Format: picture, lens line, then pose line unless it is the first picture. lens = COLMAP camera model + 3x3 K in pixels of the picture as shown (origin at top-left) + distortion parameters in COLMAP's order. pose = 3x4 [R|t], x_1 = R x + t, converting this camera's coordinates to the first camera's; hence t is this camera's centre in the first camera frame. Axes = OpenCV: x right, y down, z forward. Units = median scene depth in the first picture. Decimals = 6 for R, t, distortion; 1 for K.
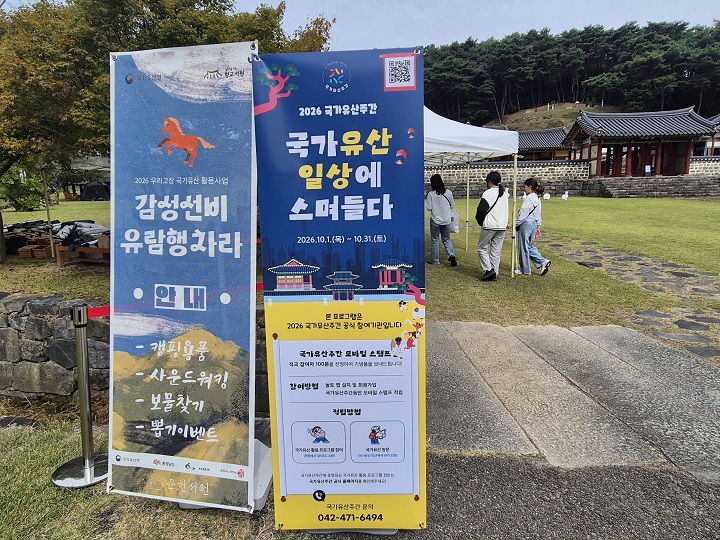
lens RADIAL K [[406.1, 0, 360.0], [0, 406.1, 270.0], [0, 0, 1]] dist [0.002476, -0.000206]
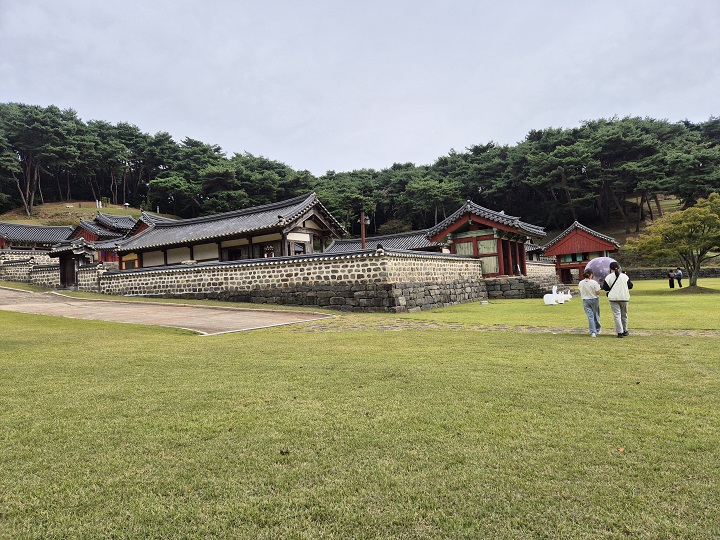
lens RADIAL K [[477.3, 0, 360.0], [0, 477.3, 270.0], [0, 0, 1]] dist [0.010482, -0.000060]
pose [[0.459236, 0.026966, 0.887905, -0.118322], [0.219614, 0.965065, -0.142897, -0.045200], [-0.860739, 0.260619, 0.437270, 0.224857]]
